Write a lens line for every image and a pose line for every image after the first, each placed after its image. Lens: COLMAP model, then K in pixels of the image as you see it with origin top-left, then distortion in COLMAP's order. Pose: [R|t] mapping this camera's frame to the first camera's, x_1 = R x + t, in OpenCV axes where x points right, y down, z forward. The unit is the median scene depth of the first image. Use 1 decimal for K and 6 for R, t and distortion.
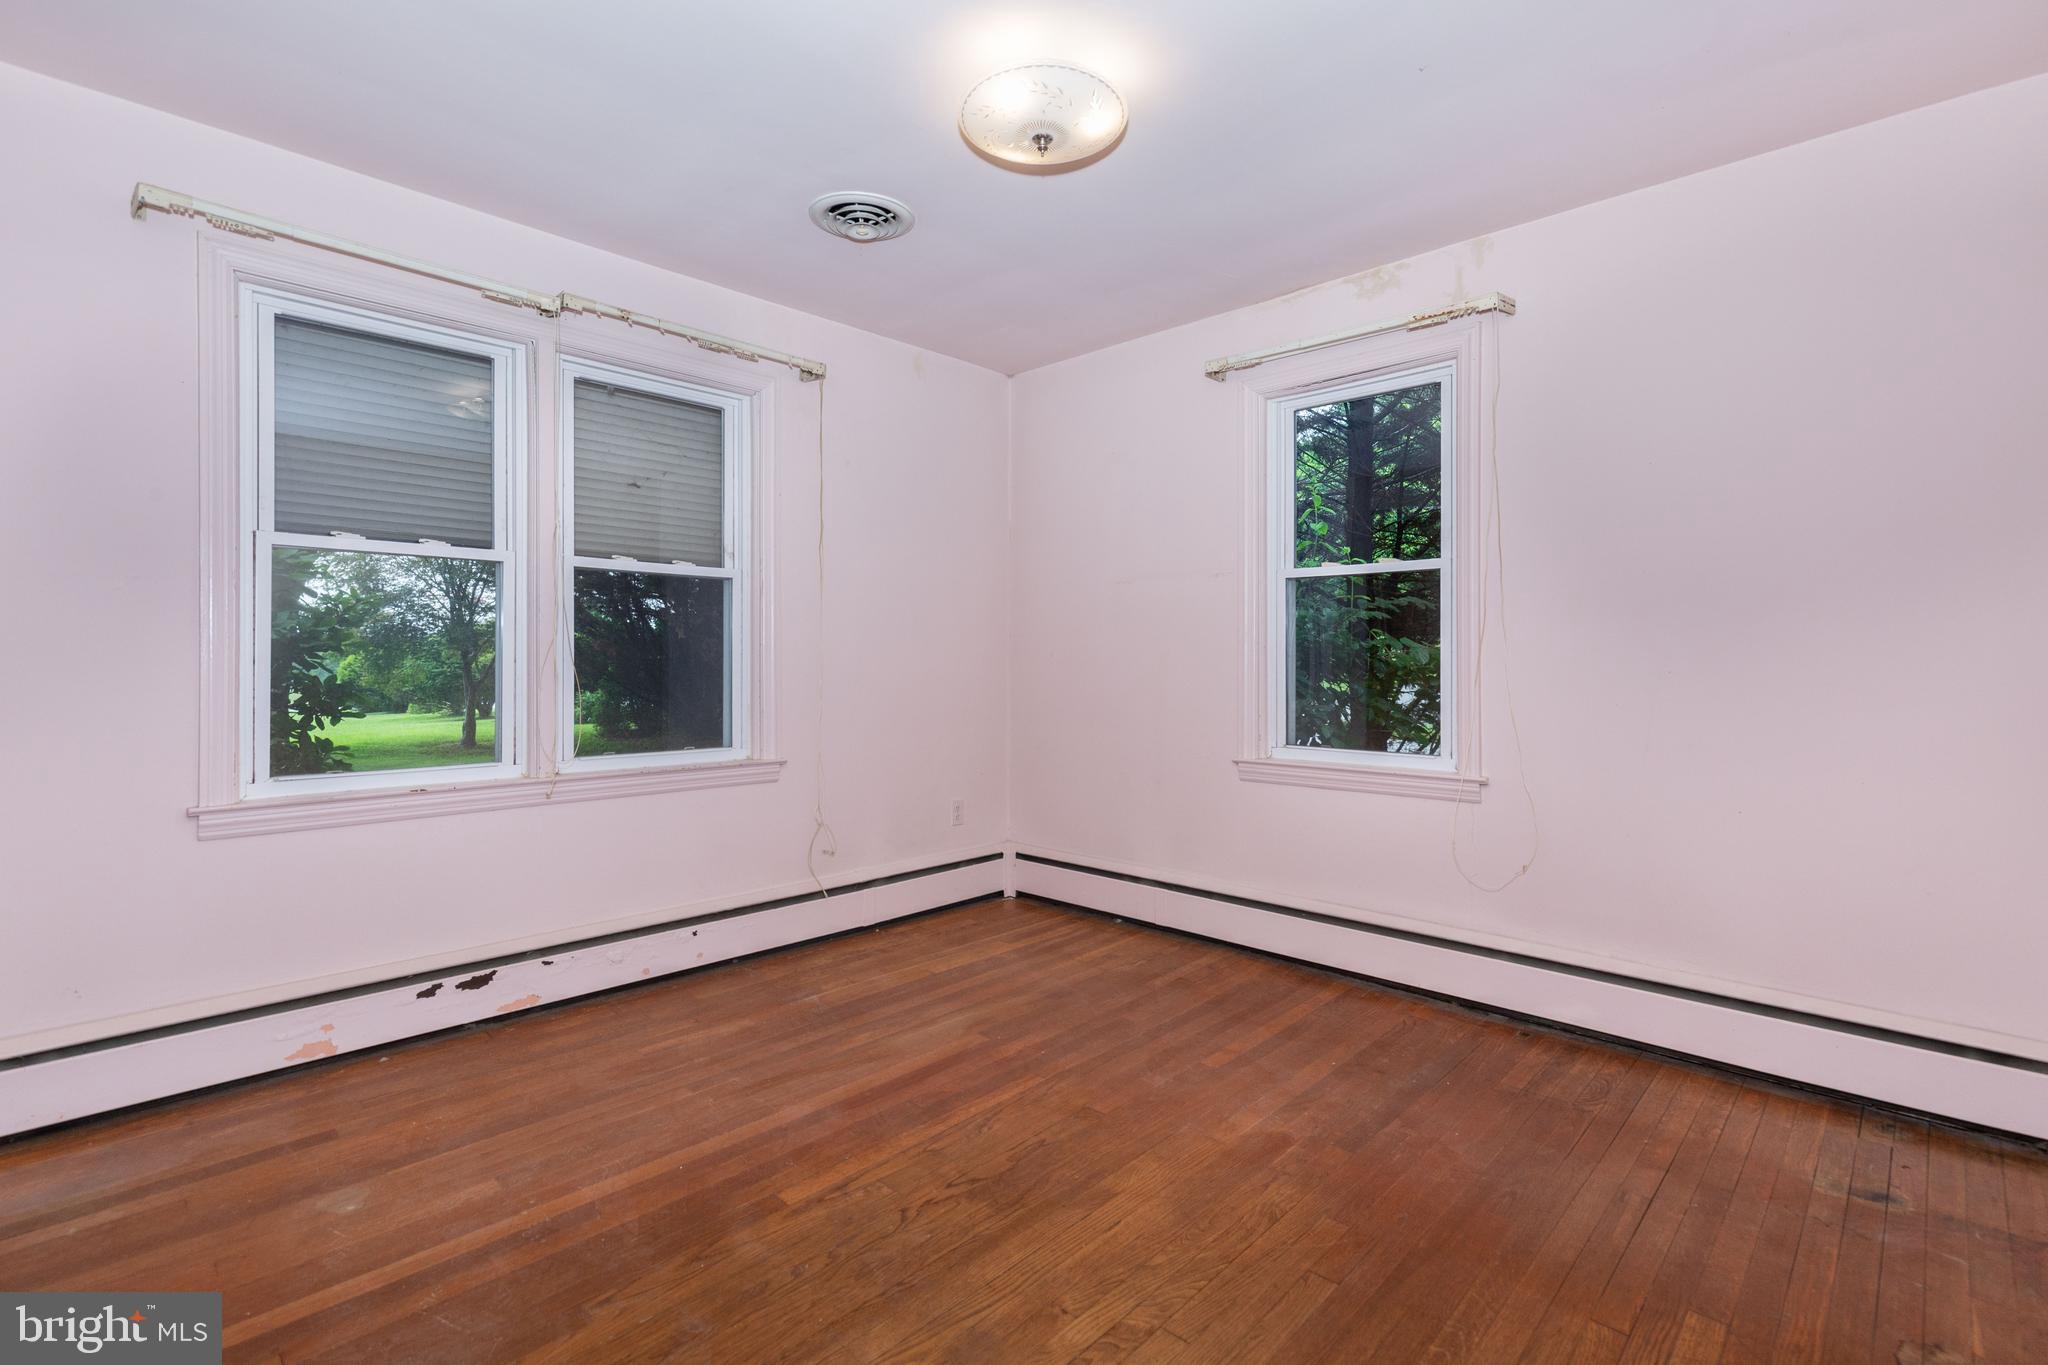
lens RADIAL K [[941.7, 0, 1044.7], [0, 941.7, 665.1], [0, 0, 1]] dist [0.012905, -0.003038]
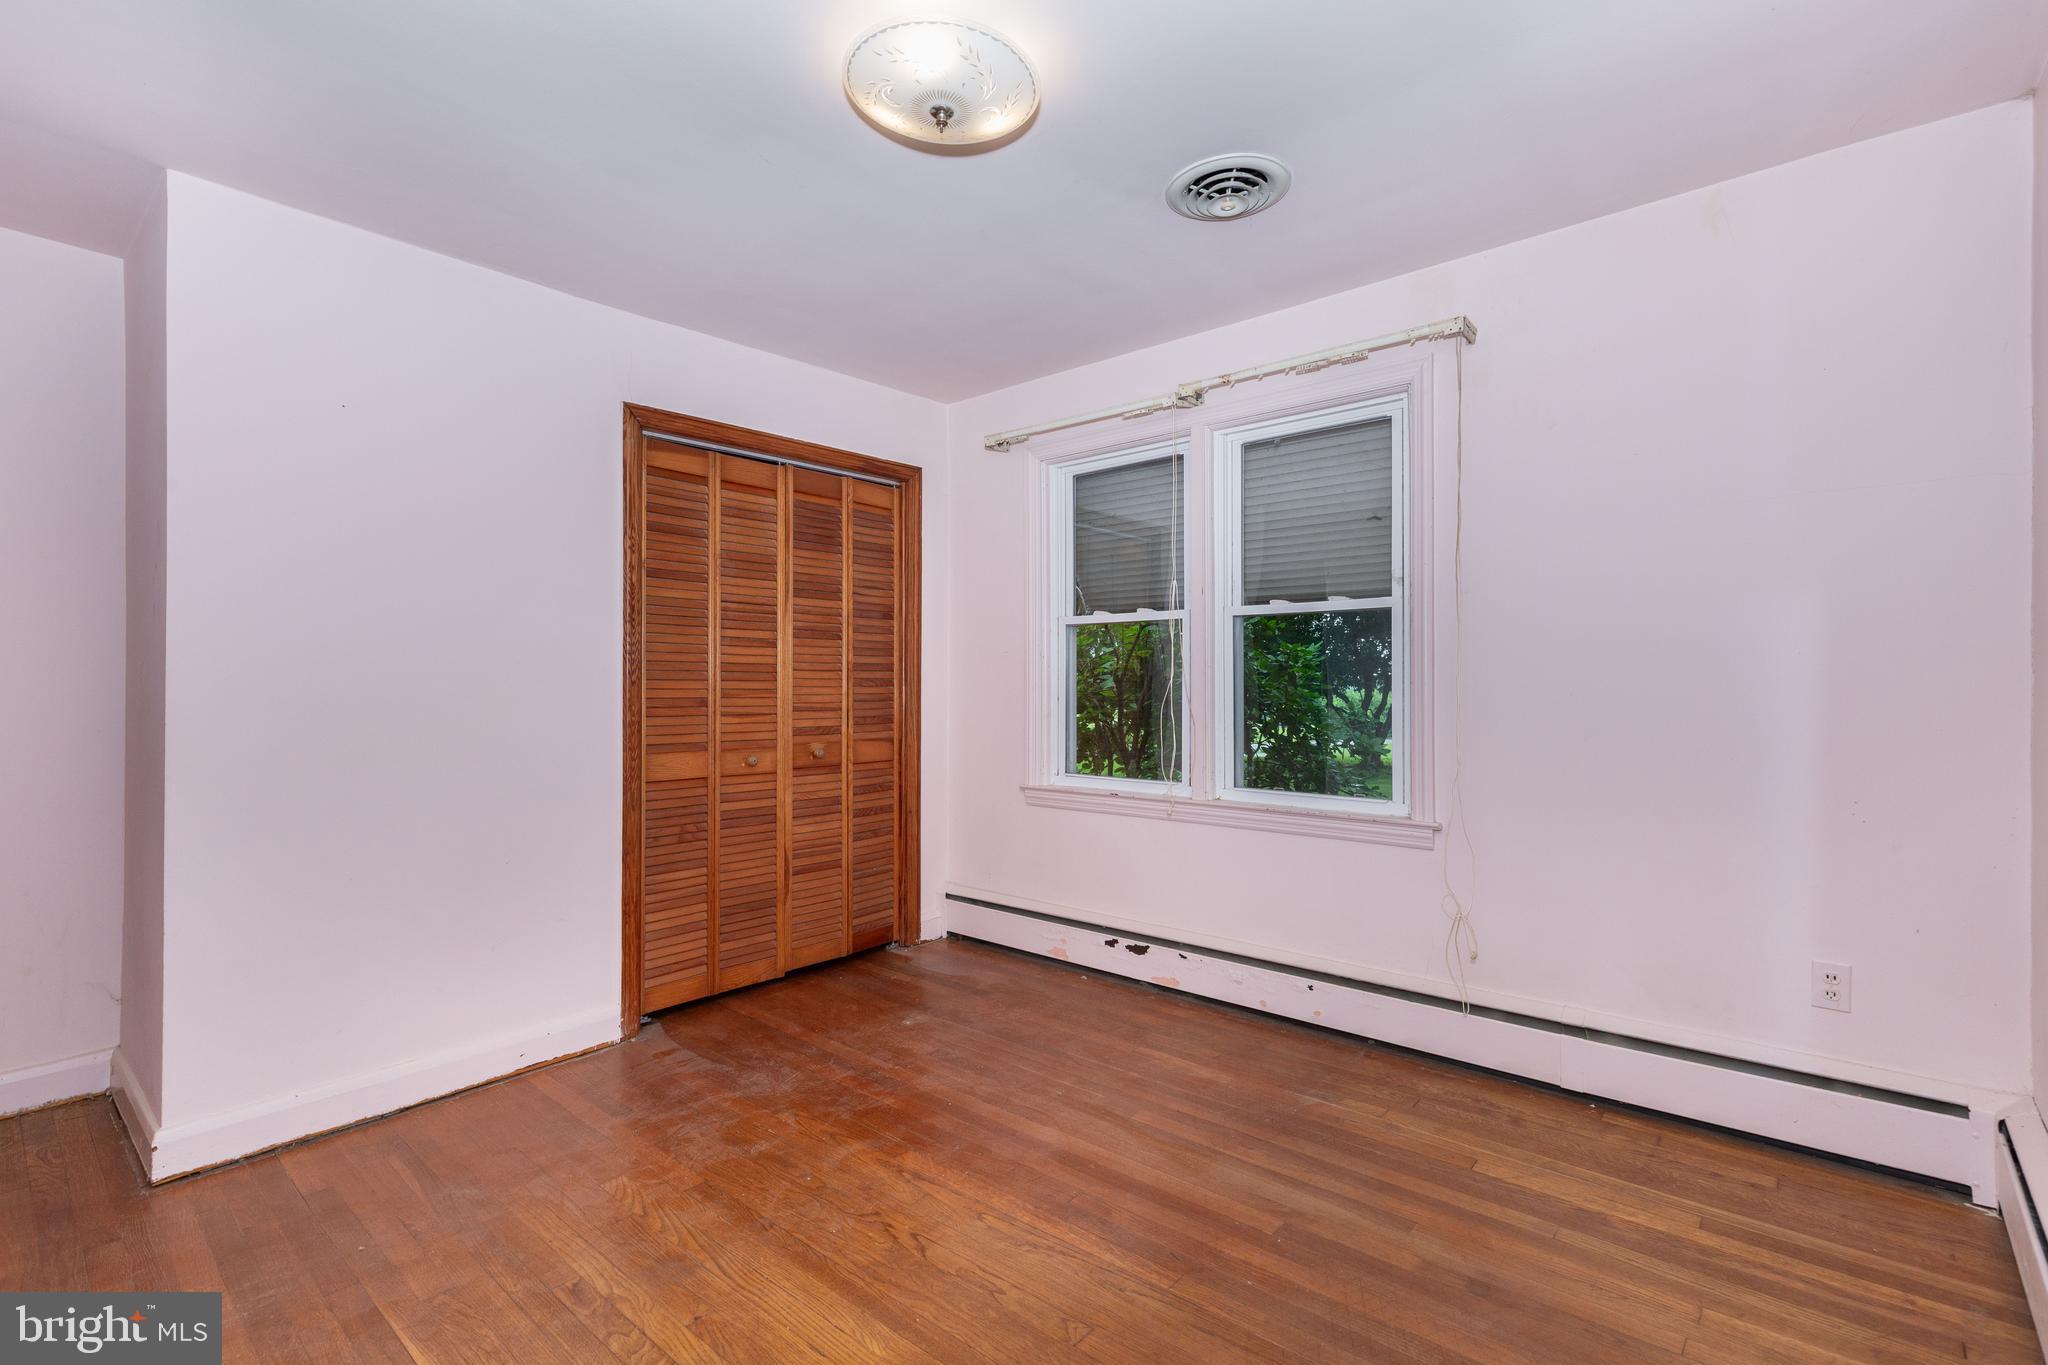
lens RADIAL K [[941.7, 0, 1044.2], [0, 941.7, 689.1], [0, 0, 1]] dist [0.012905, -0.003038]
pose [[0.043957, 0.002926, -0.999029, 0.594410], [-0.004271, 0.999987, 0.002741, -0.019697], [0.999024, 0.004146, 0.043969, 0.718062]]
